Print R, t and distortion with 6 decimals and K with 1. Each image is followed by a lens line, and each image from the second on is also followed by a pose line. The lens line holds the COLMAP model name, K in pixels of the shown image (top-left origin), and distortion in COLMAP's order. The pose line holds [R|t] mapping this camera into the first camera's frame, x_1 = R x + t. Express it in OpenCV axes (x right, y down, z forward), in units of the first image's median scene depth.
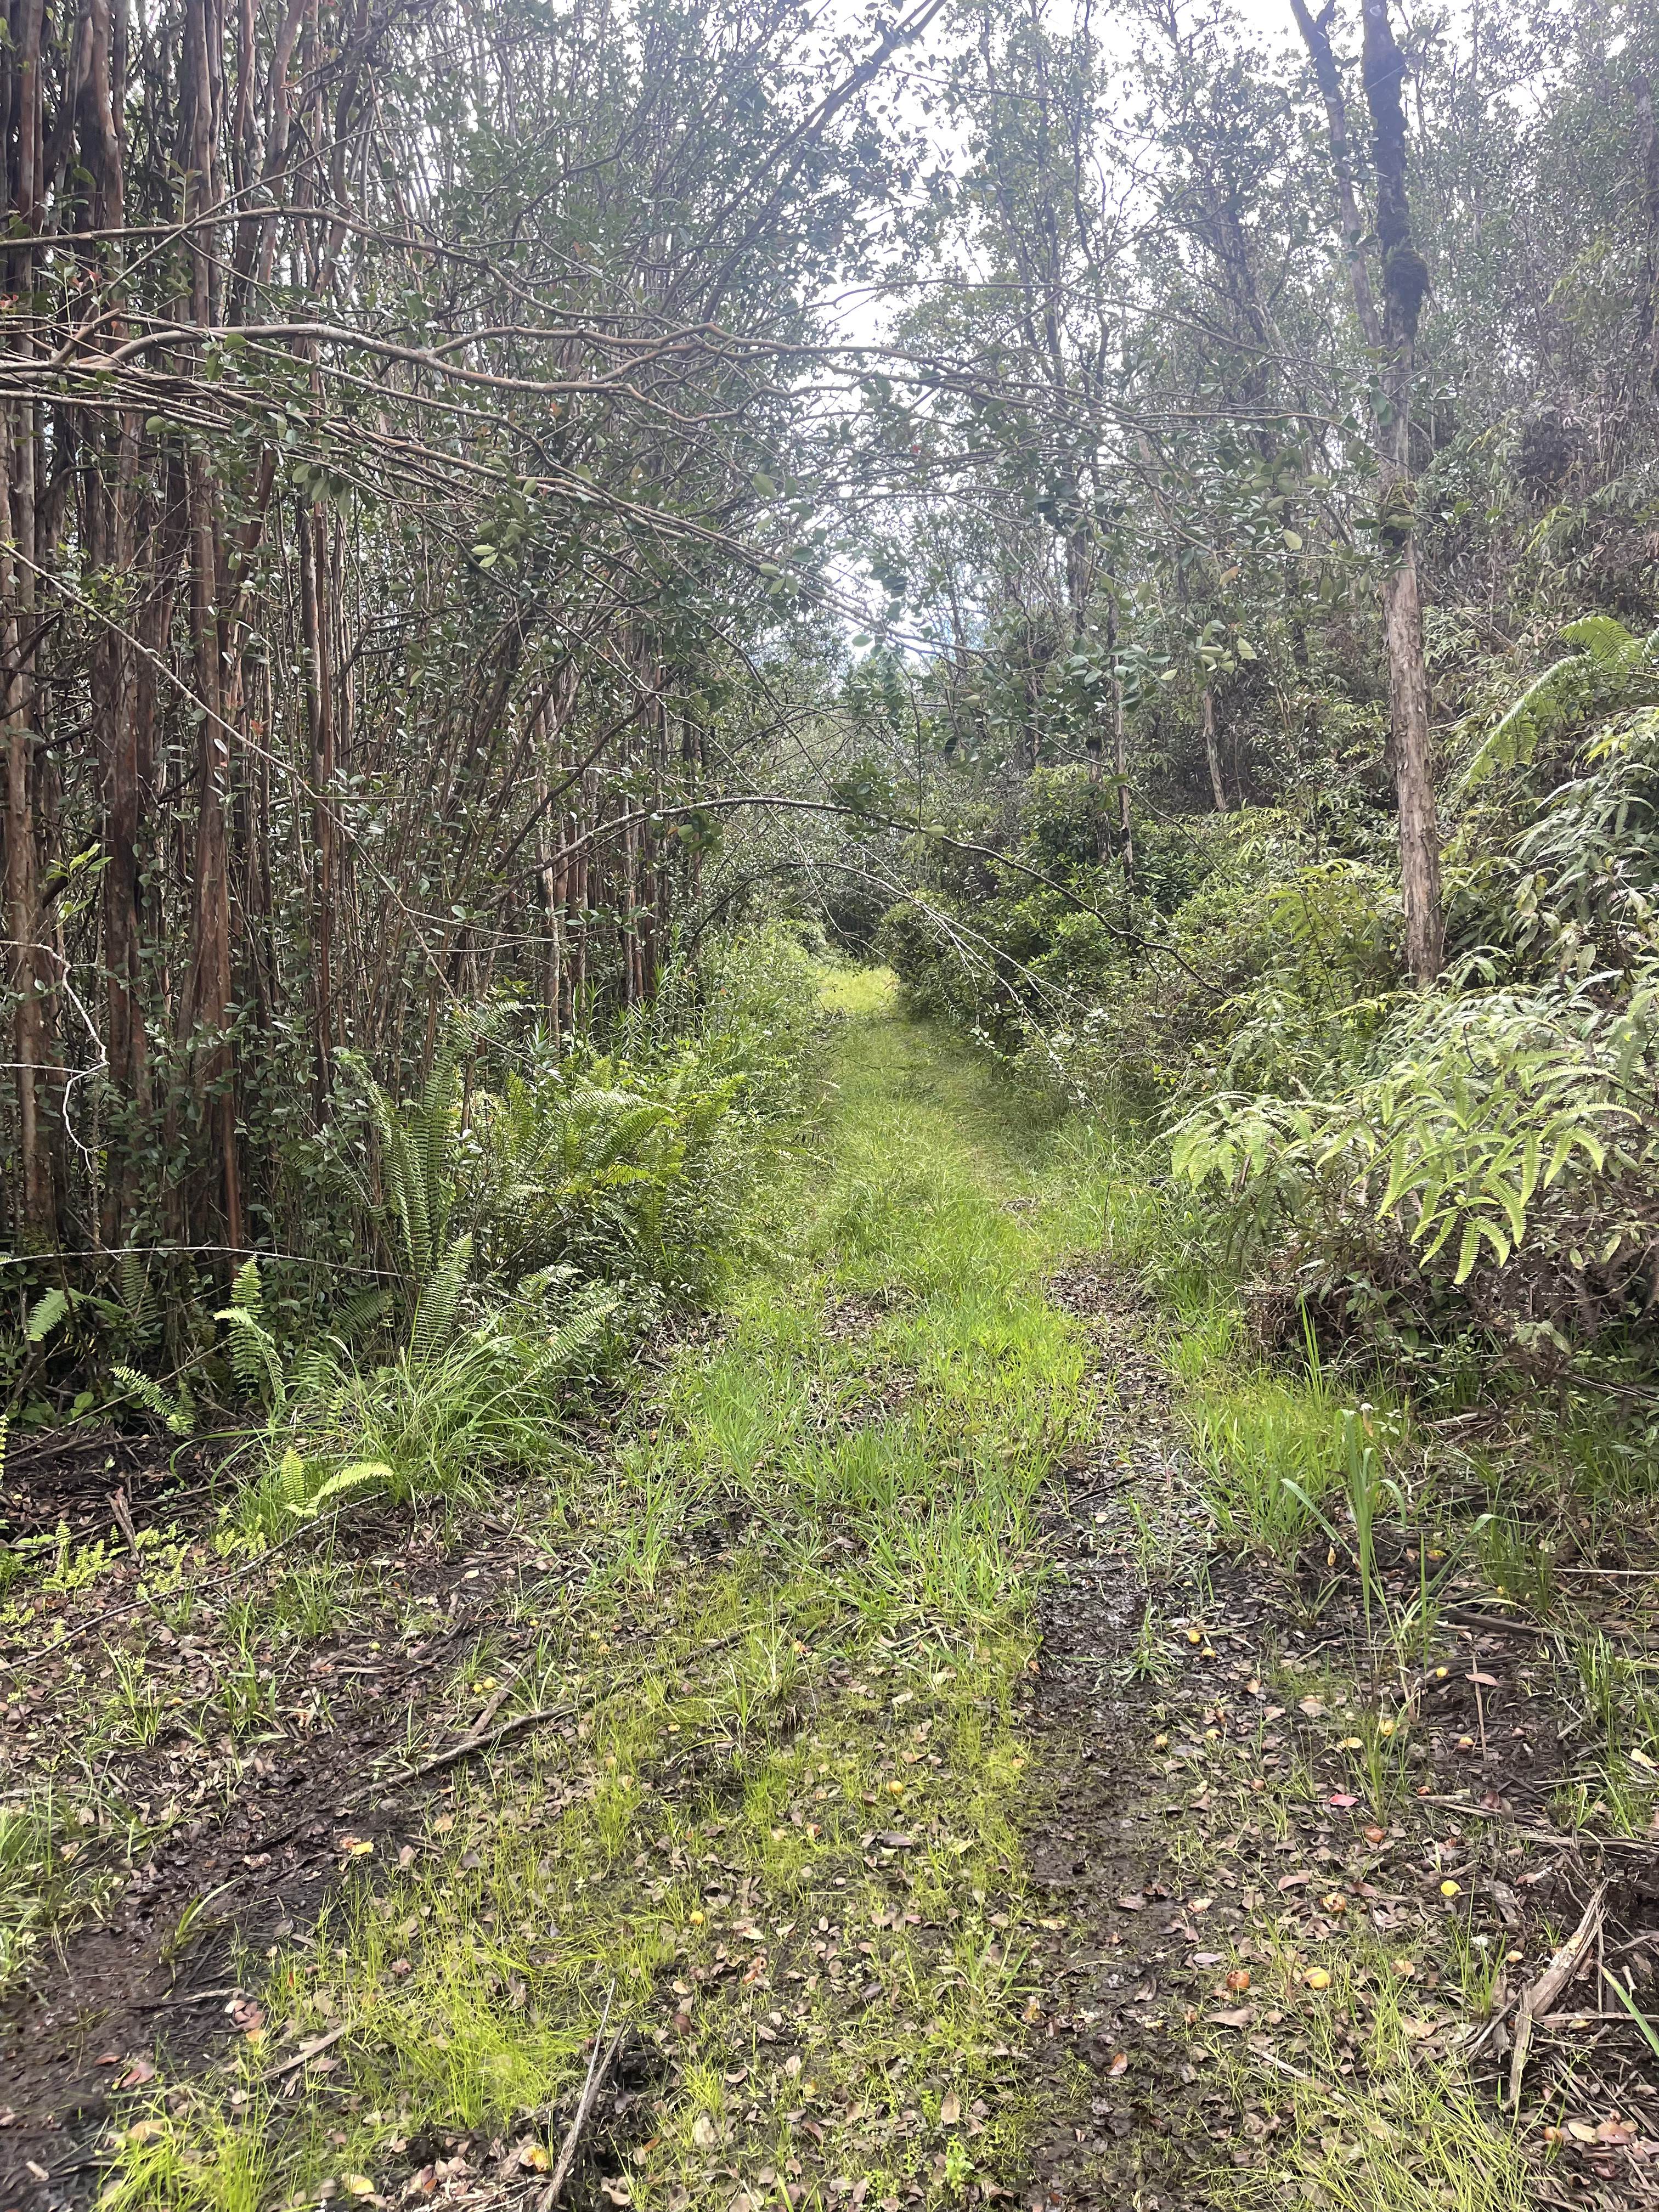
lens RADIAL K [[1621.3, 0, 816.2], [0, 1621.3, 1110.2], [0, 0, 1]] dist [0.029378, -0.037179]
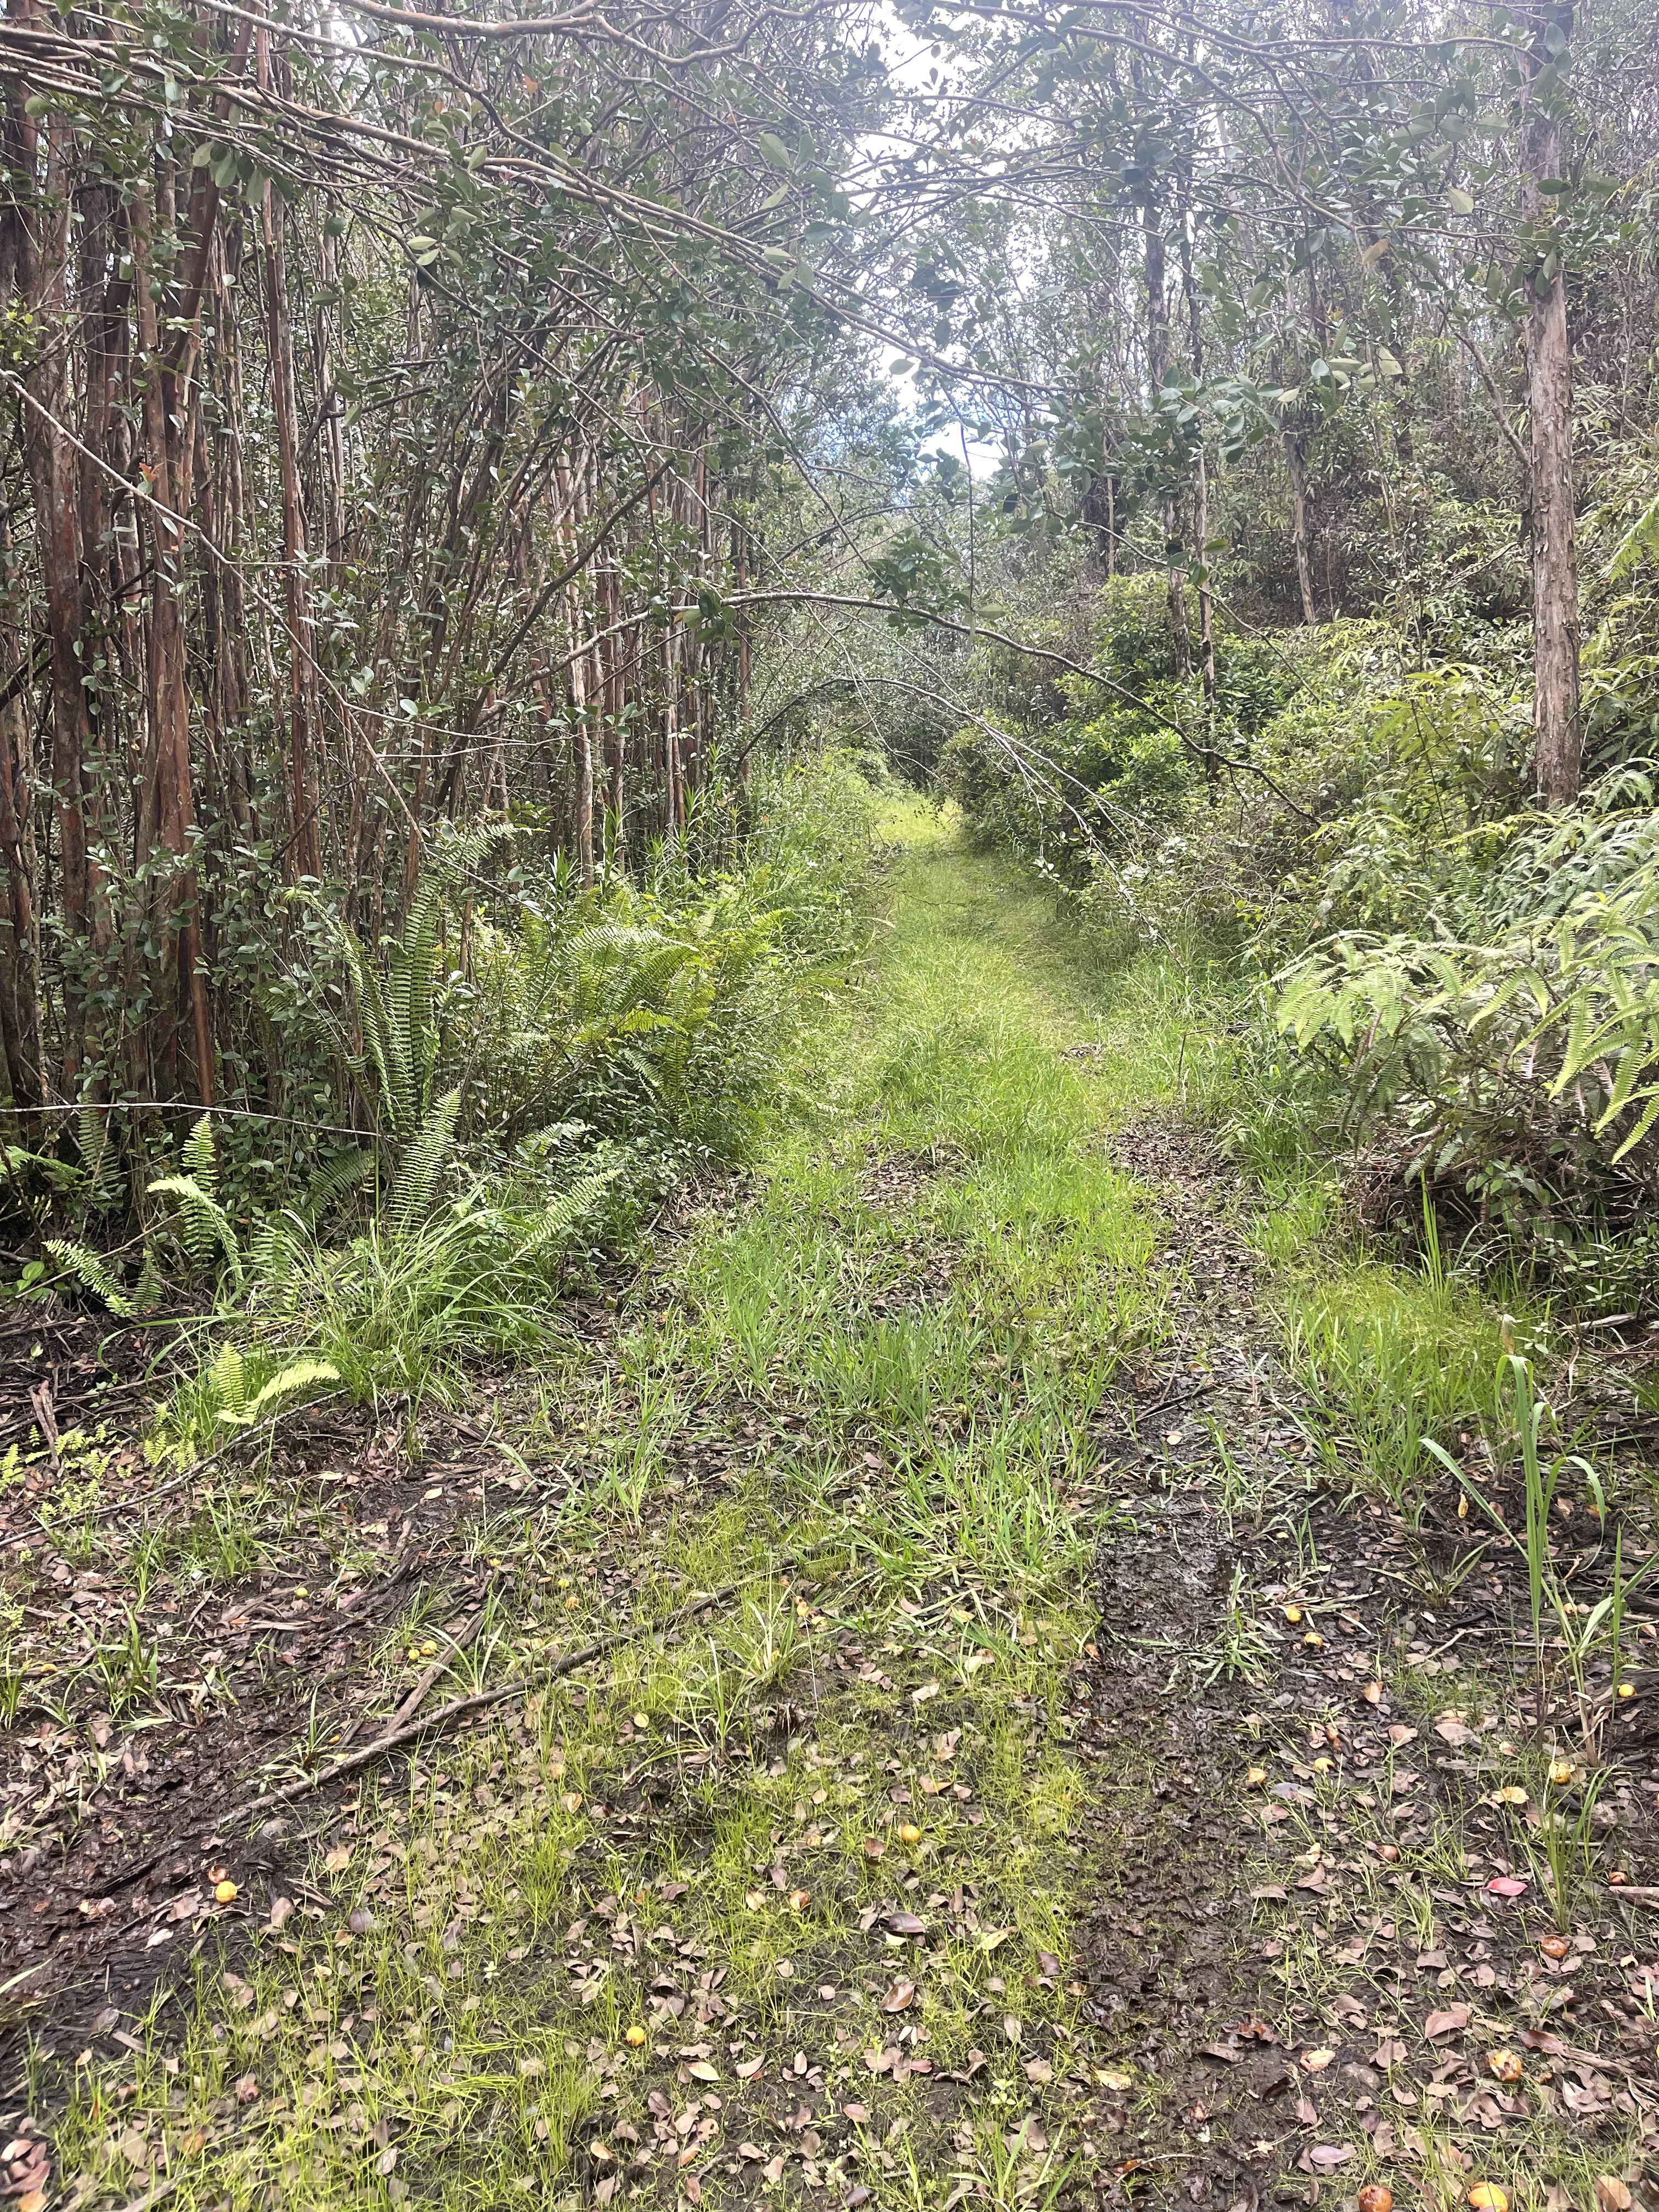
lens RADIAL K [[1621.3, 0, 816.8], [0, 1621.3, 1098.0], [0, 0, 1]] dist [0.029378, -0.037179]
pose [[0.999255, 0.006698, -0.038005, 0.019680], [-0.003133, 0.995653, 0.093088, -0.002469], [0.038464, -0.092900, 0.994932, 0.161751]]
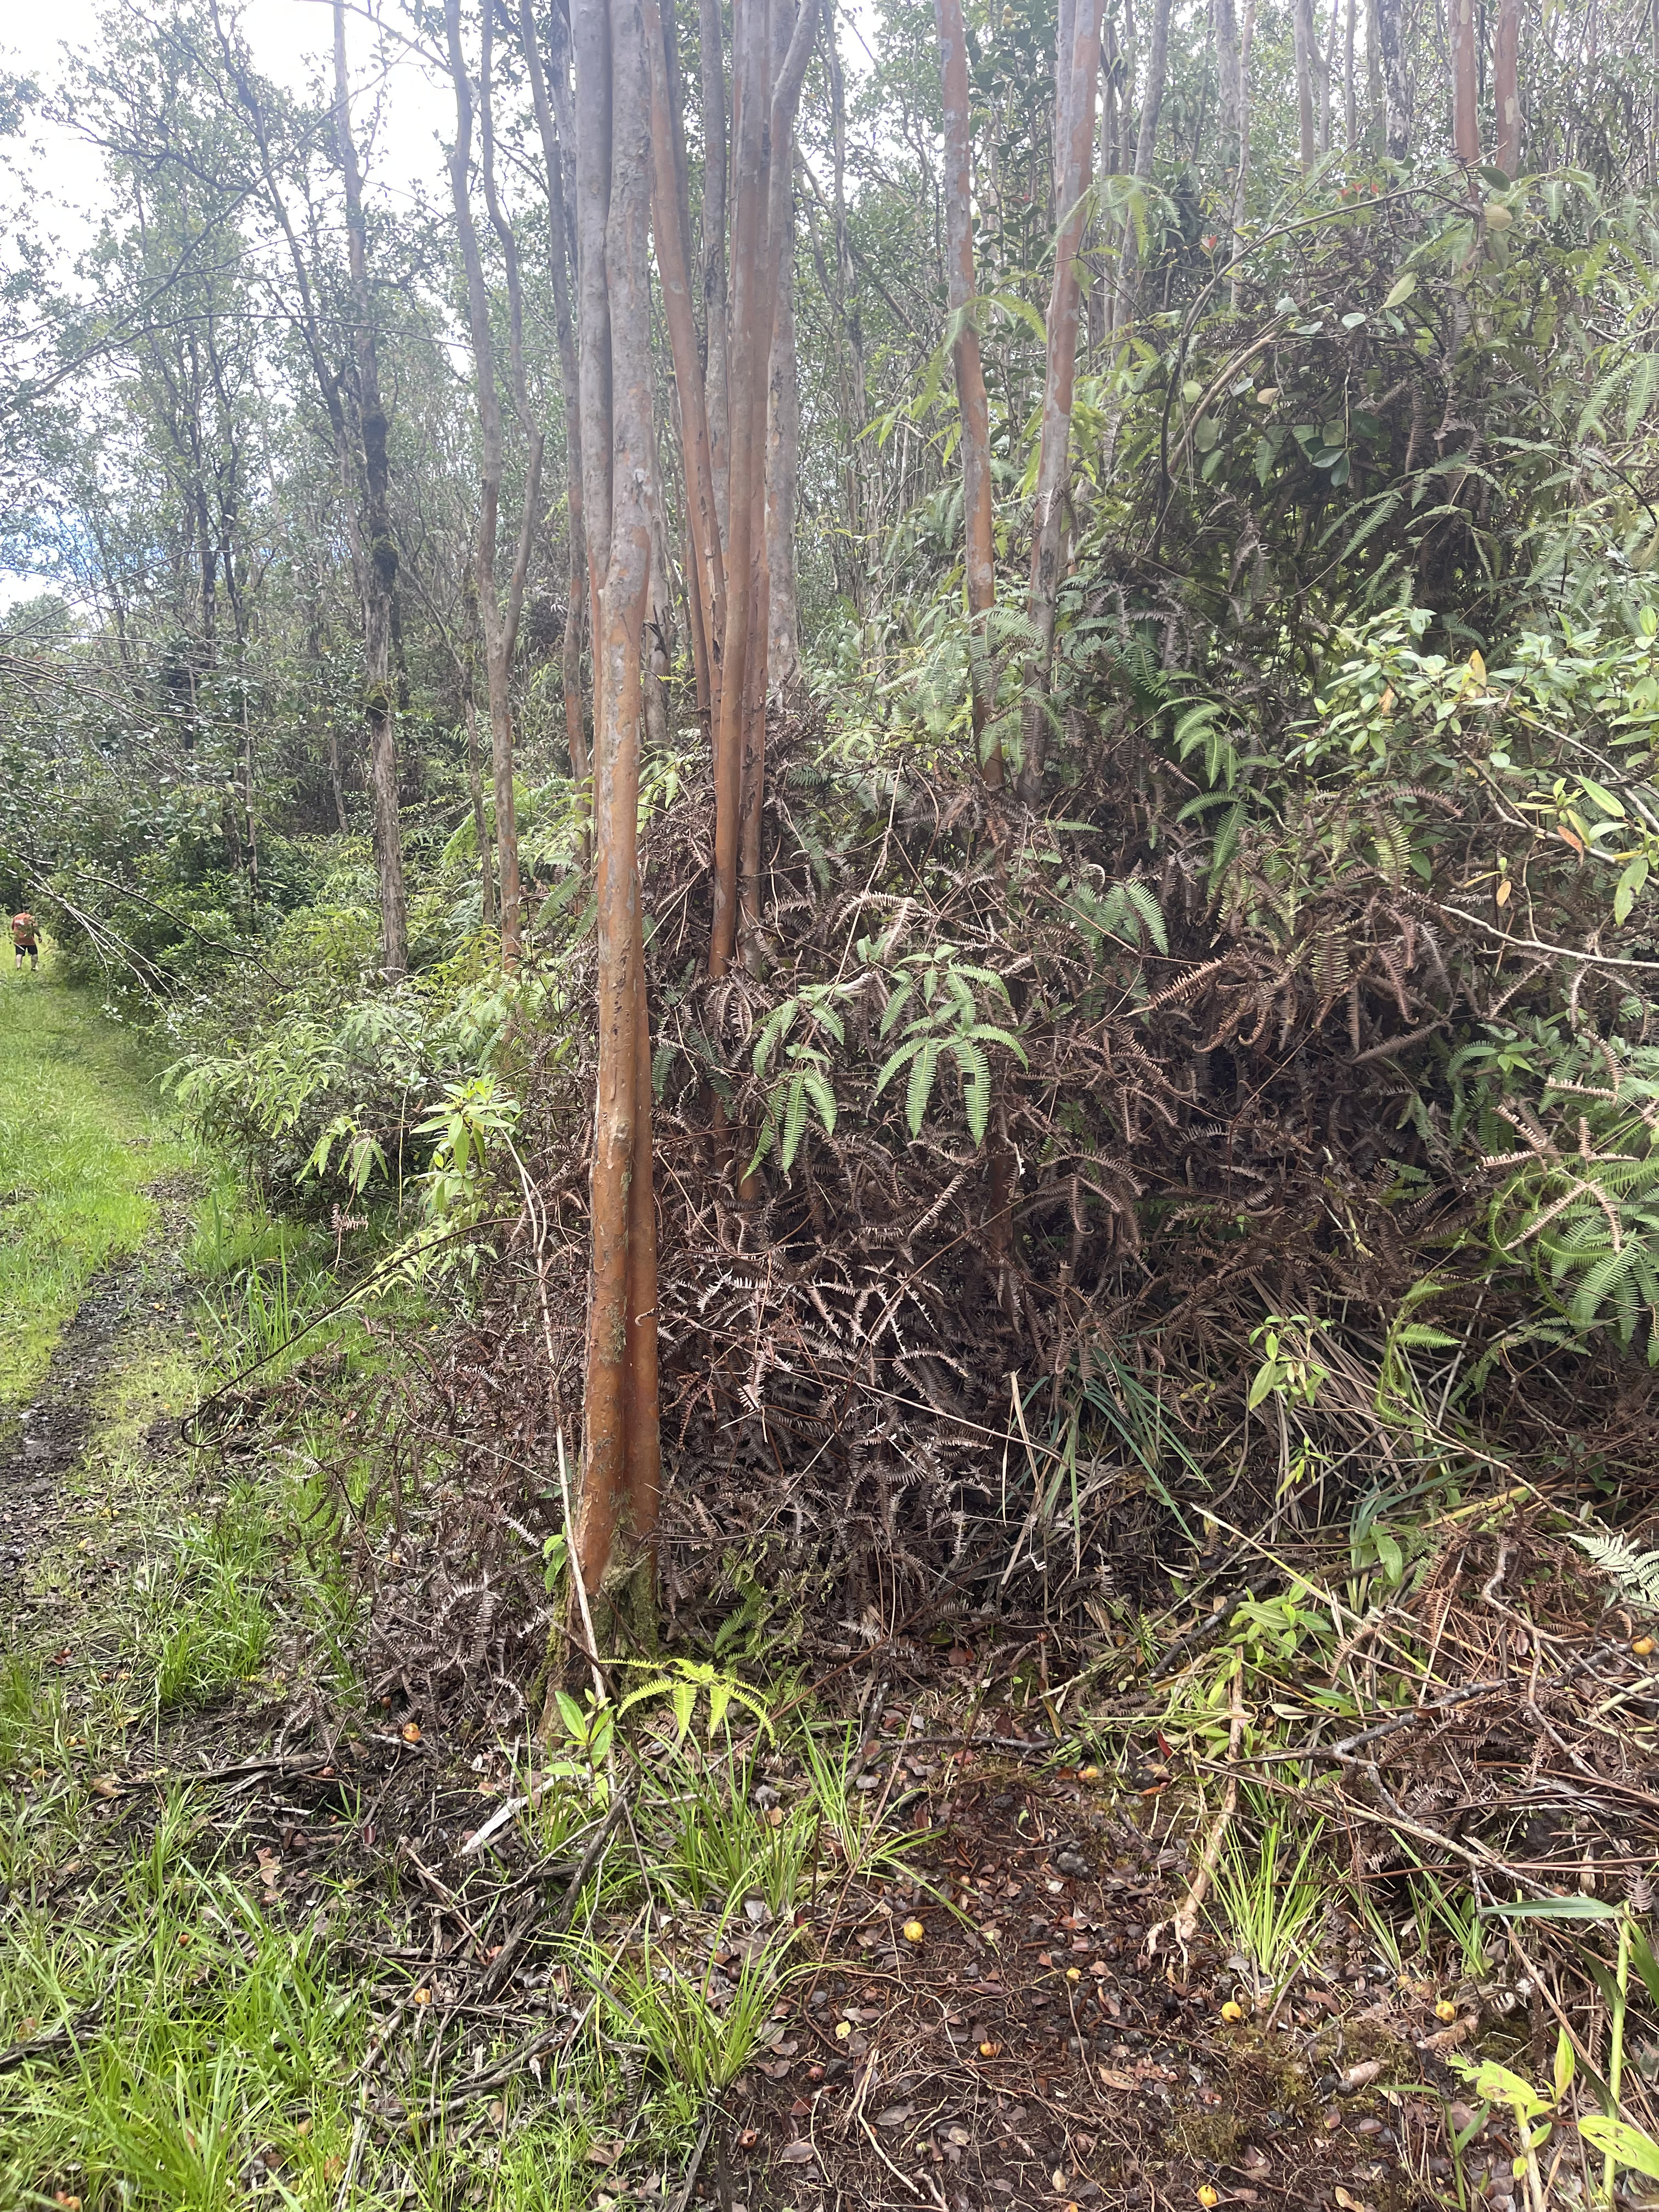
lens RADIAL K [[1621.3, 0, 827.2], [0, 1621.3, 1099.6], [0, 0, 1]] dist [0.029378, -0.037179]
pose [[0.883788, 0.013341, 0.467697, 0.002101], [-0.018382, 0.999812, 0.006217, 0.014220], [-0.467526, -0.014092, 0.883867, -0.990957]]
